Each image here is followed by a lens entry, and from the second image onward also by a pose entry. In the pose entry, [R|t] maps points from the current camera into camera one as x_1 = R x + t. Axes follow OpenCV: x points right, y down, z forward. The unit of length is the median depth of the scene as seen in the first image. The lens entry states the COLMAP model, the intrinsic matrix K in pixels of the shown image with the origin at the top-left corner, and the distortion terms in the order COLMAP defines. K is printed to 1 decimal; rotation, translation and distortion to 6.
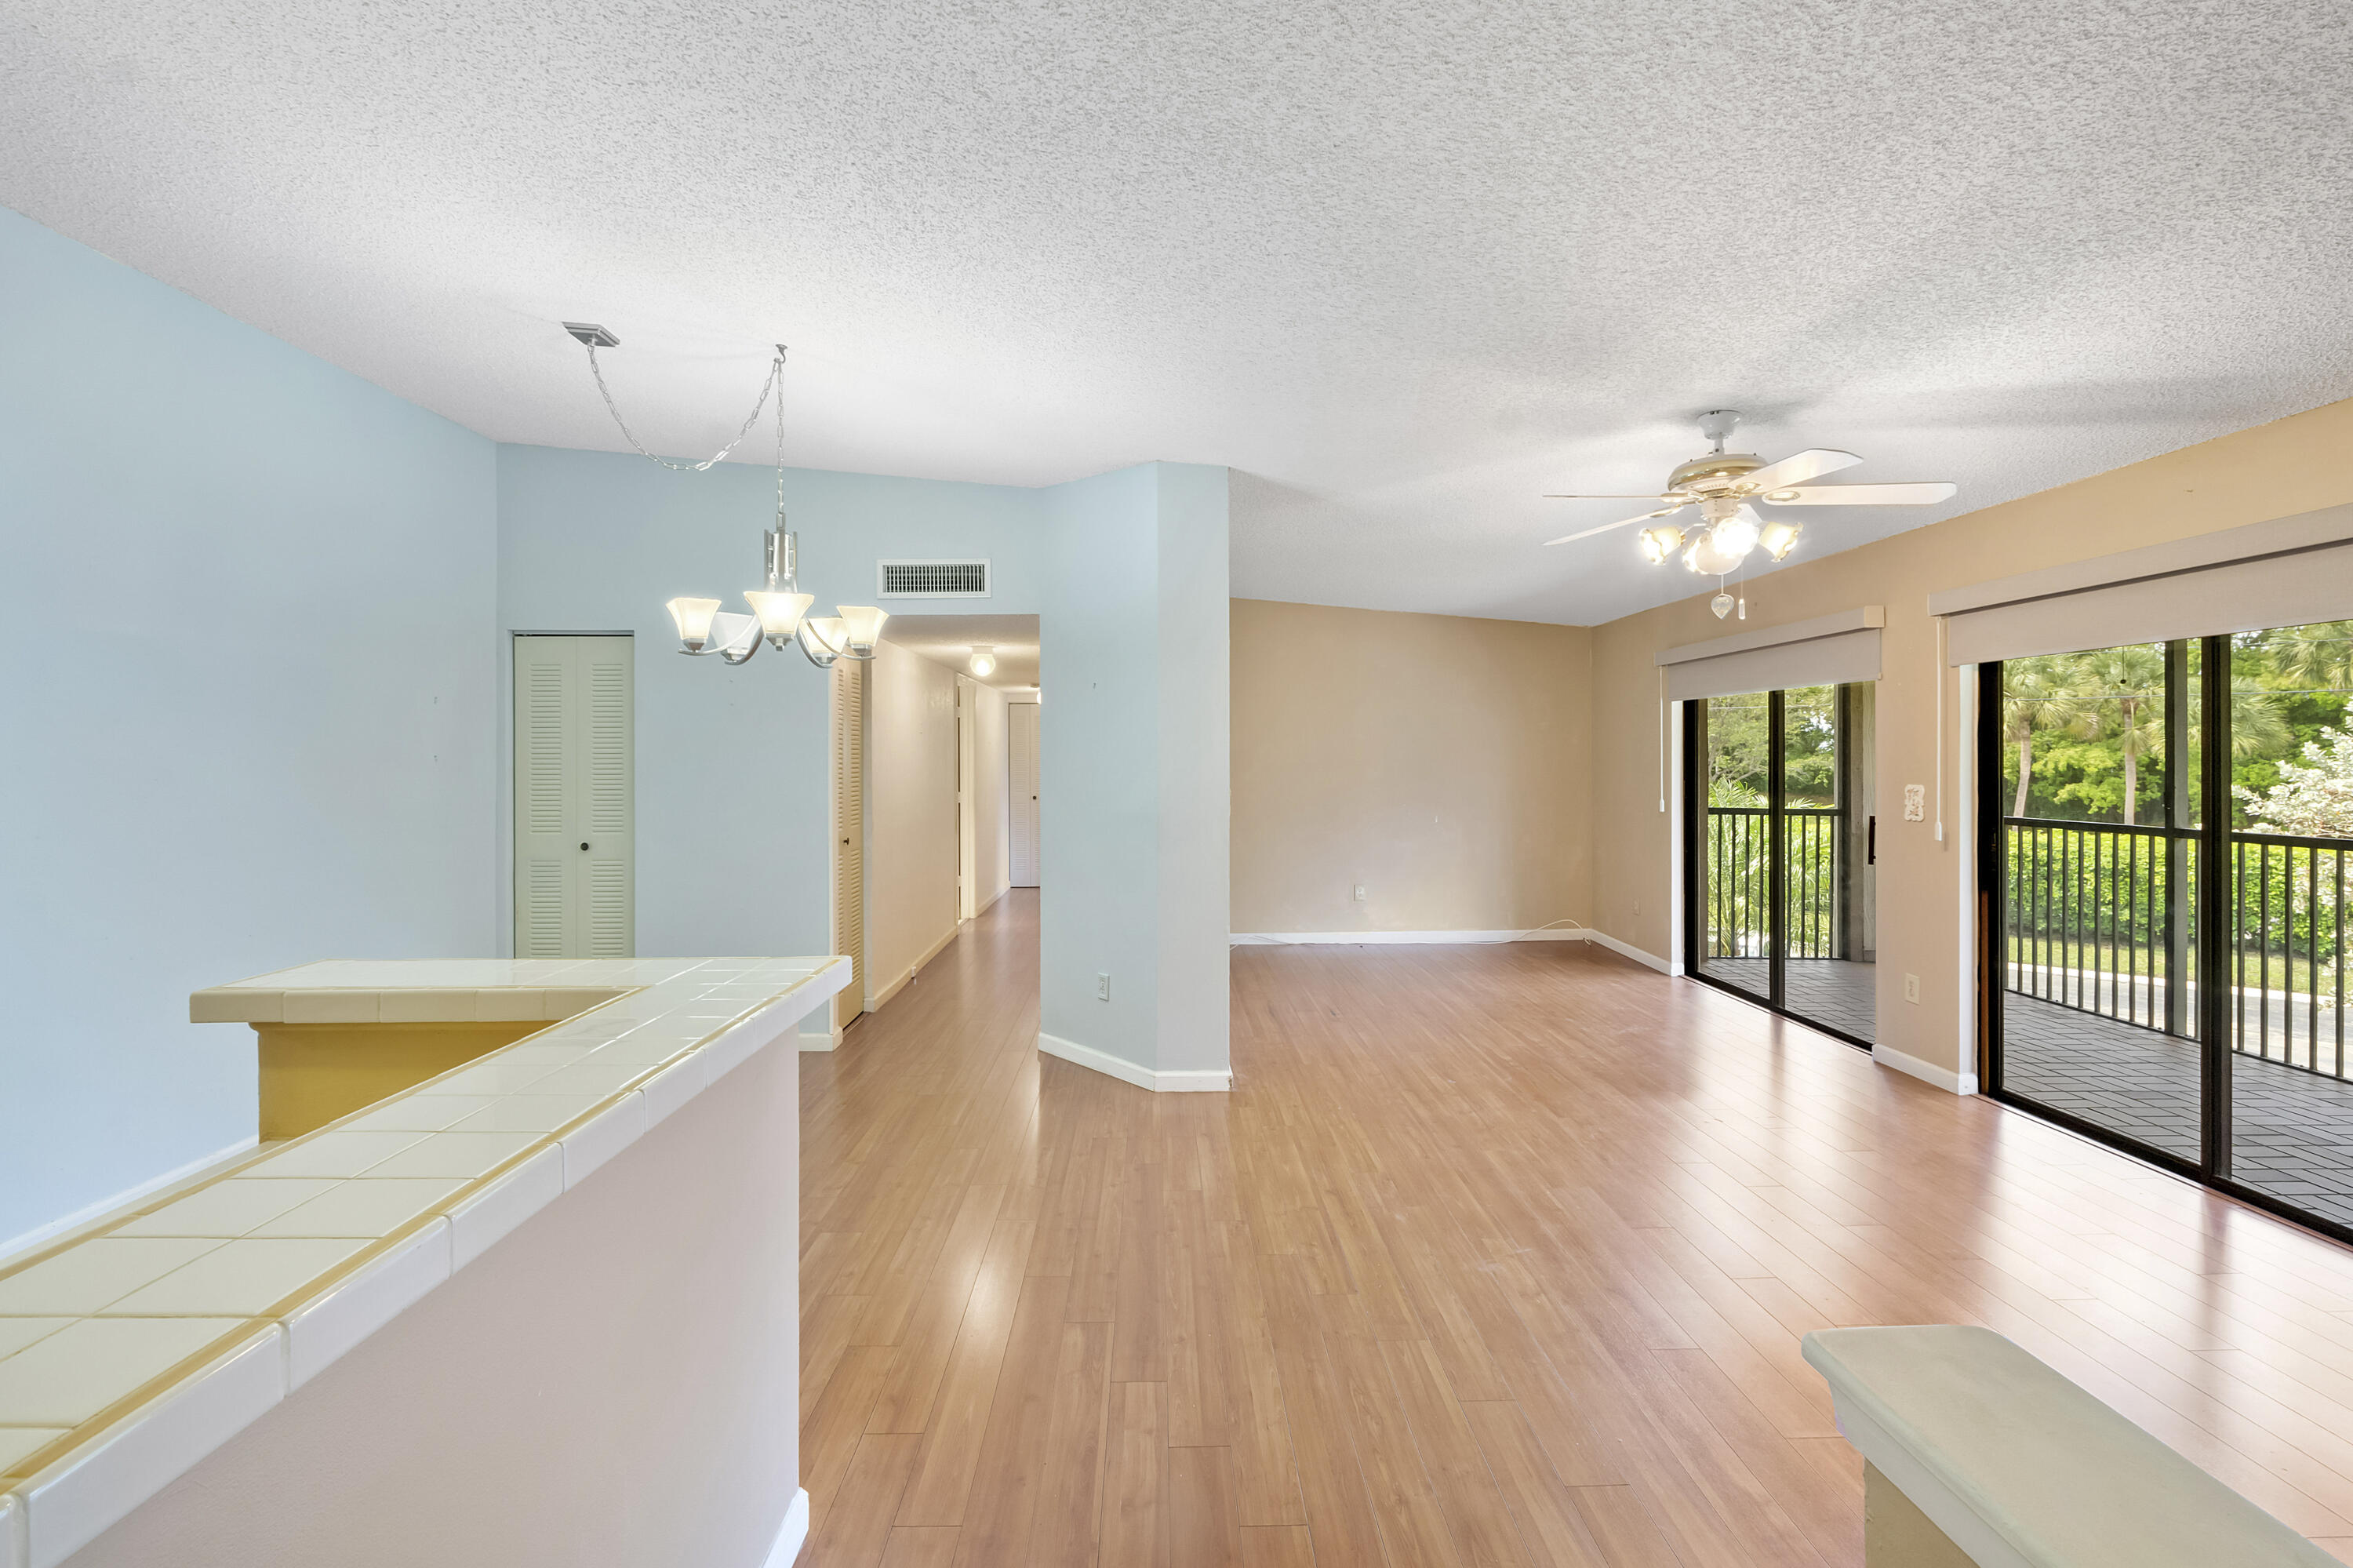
lens RADIAL K [[1007.1, 0, 1177.3], [0, 1007.1, 766.4], [0, 0, 1]] dist [-0.002607, -0.000395]
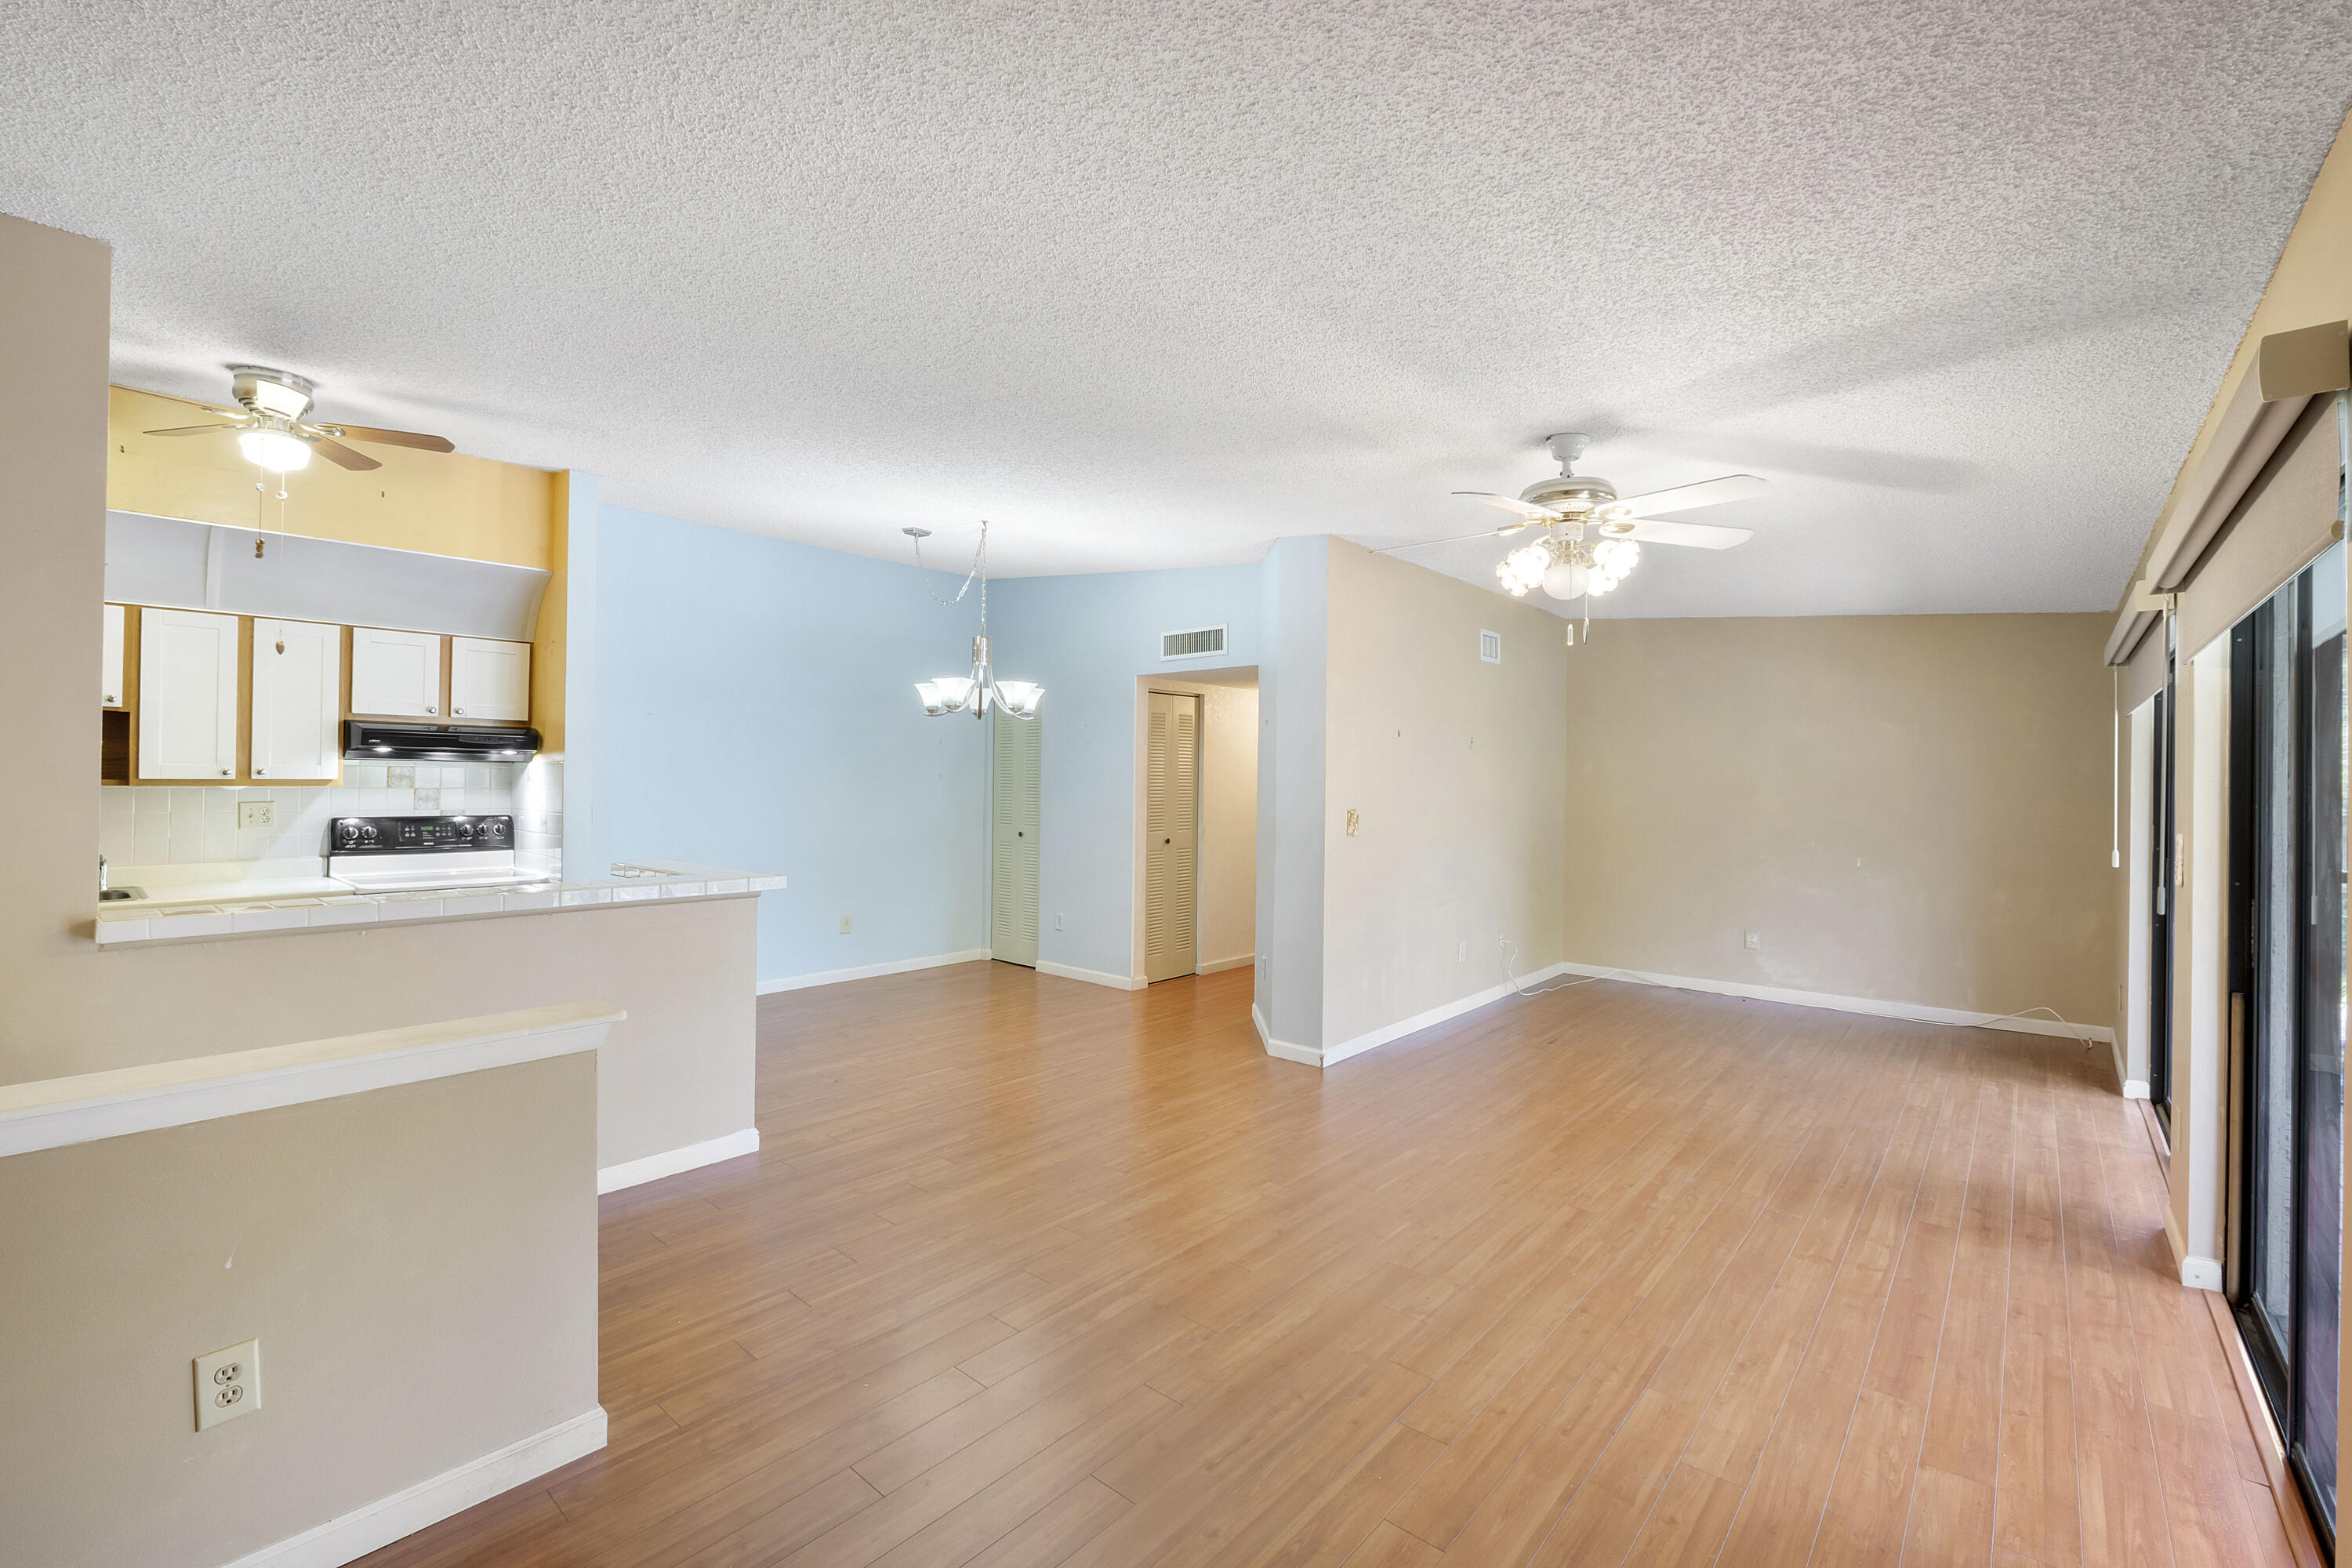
lens RADIAL K [[1006.6, 0, 1171.0], [0, 1006.6, 774.7], [0, 0, 1]] dist [-0.002607, -0.000395]
pose [[0.734367, 0.008662, -0.678697, 0.708499], [-0.019015, 0.999789, -0.007815, -0.003394], [0.678486, 0.018645, 0.734377, 0.020182]]
